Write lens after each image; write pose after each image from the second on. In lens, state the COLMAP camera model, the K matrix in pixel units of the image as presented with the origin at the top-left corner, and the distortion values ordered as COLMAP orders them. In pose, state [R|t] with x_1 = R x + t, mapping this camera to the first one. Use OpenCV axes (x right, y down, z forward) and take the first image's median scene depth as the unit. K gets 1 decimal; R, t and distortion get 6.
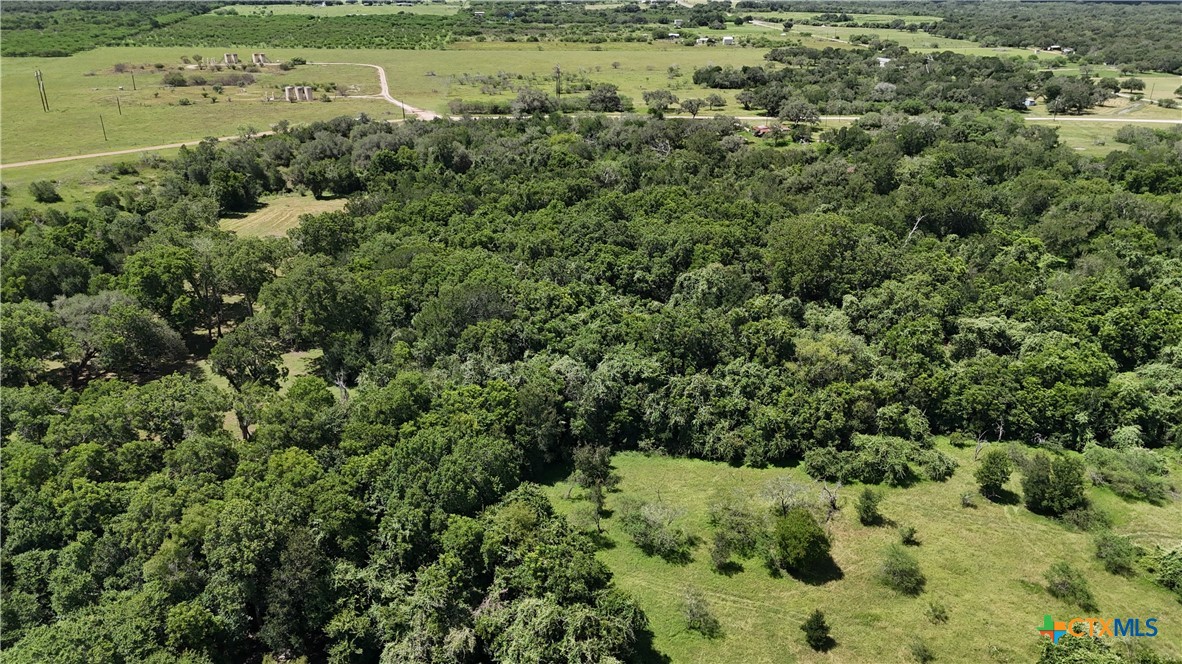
lens RADIAL K [[882.2, 0, 591.0], [0, 882.2, 332.0], [0, 0, 1]] dist [0.083030, -0.078459]
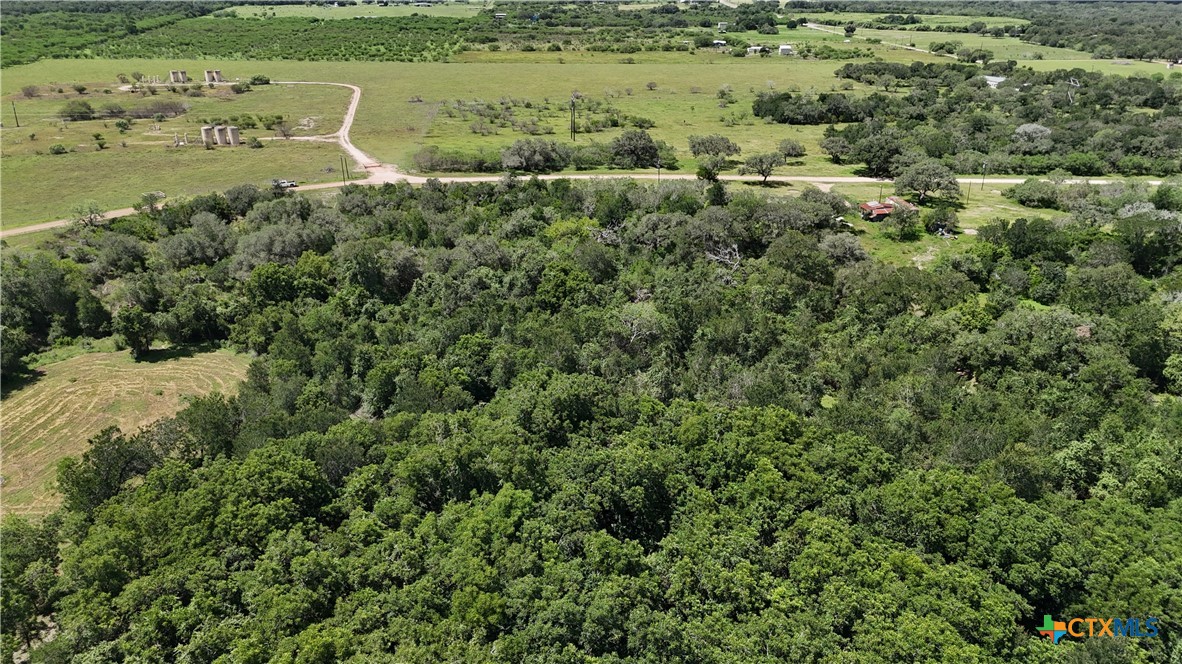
lens RADIAL K [[882.2, 0, 591.0], [0, 882.2, 332.0], [0, 0, 1]] dist [0.083030, -0.078459]
pose [[0.999287, 0.012420, -0.035652, 0.006488], [-0.012306, 0.999918, 0.003417, -0.111110], [0.035691, -0.002976, 0.999358, 0.272592]]
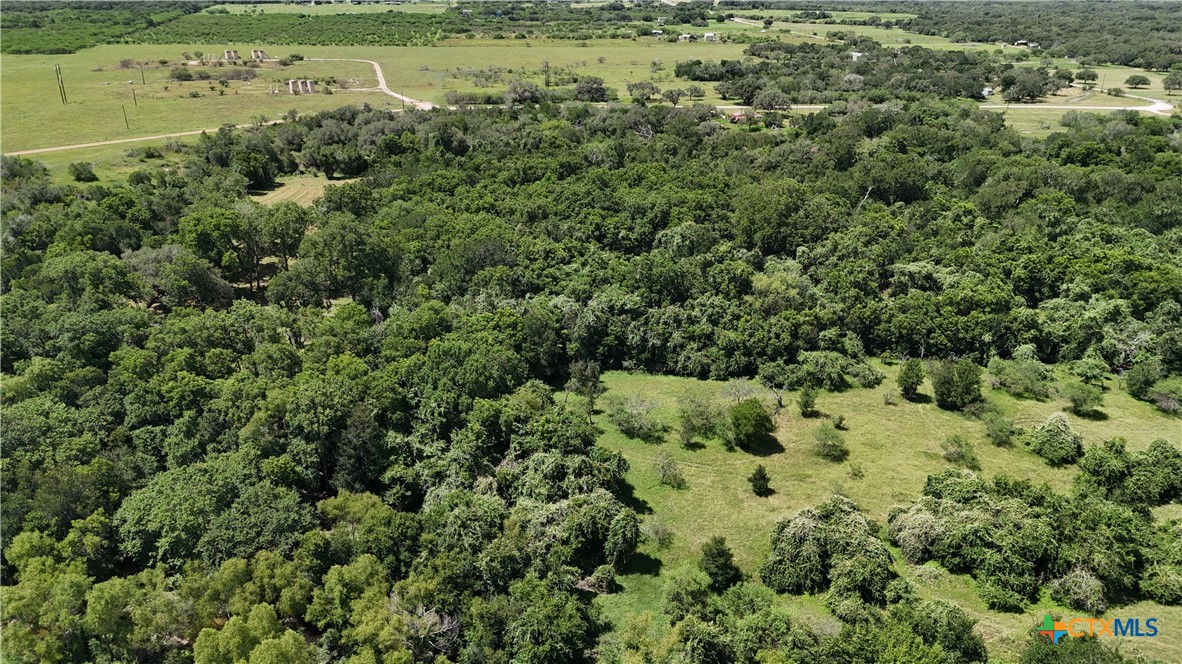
lens RADIAL K [[882.2, 0, 591.0], [0, 882.2, 332.0], [0, 0, 1]] dist [0.083030, -0.078459]
pose [[0.999871, -0.007958, 0.013946, -0.001857], [0.007944, 0.999968, 0.001014, 0.025421], [-0.013954, -0.000903, 0.999902, -0.062467]]
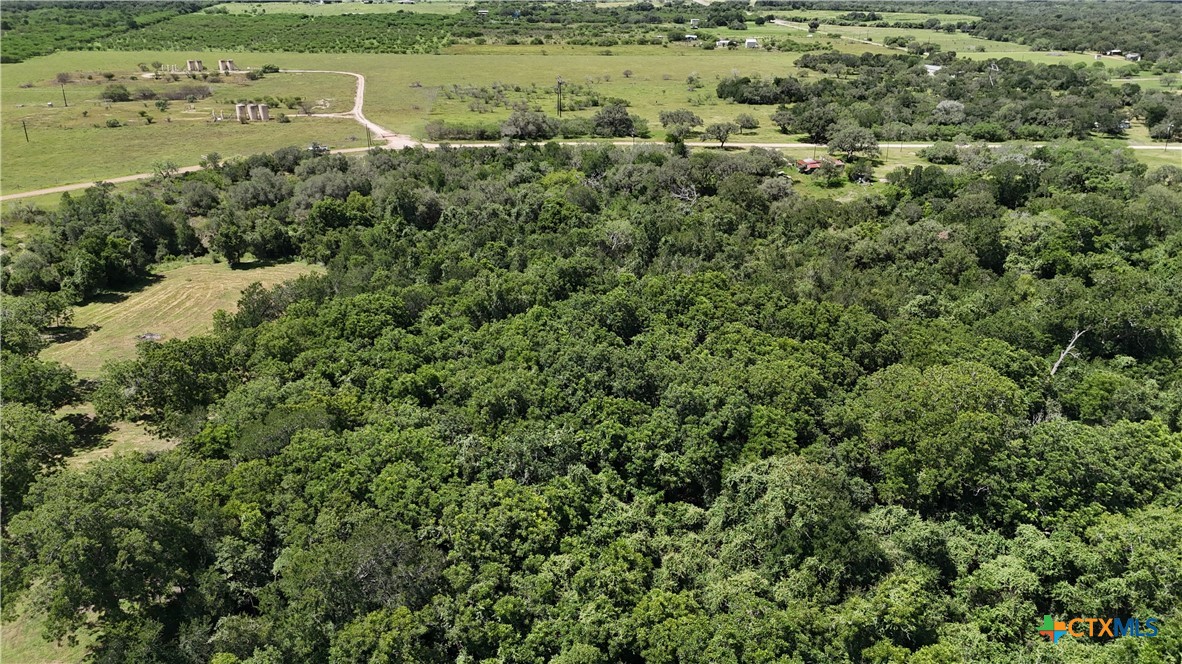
lens RADIAL K [[882.2, 0, 591.0], [0, 882.2, 332.0], [0, 0, 1]] dist [0.083030, -0.078459]
pose [[0.999916, 0.004561, -0.012155, 0.004644], [-0.004513, 0.999982, 0.003978, -0.063798], [0.012173, -0.003922, 0.999918, 0.156659]]
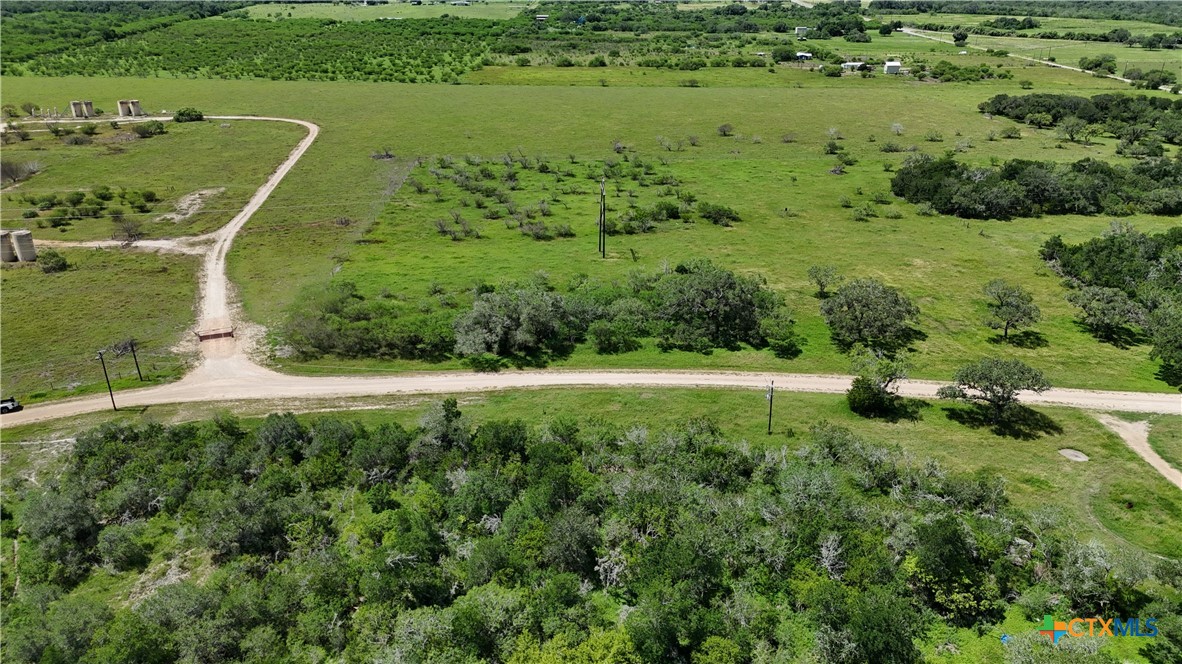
lens RADIAL K [[882.2, 0, 591.0], [0, 882.2, 332.0], [0, 0, 1]] dist [0.083030, -0.078459]
pose [[0.995267, 0.036208, -0.090178, -0.002057], [-0.035460, 0.999322, 0.009875, -0.239091], [0.090475, -0.006630, 0.995877, 0.588582]]
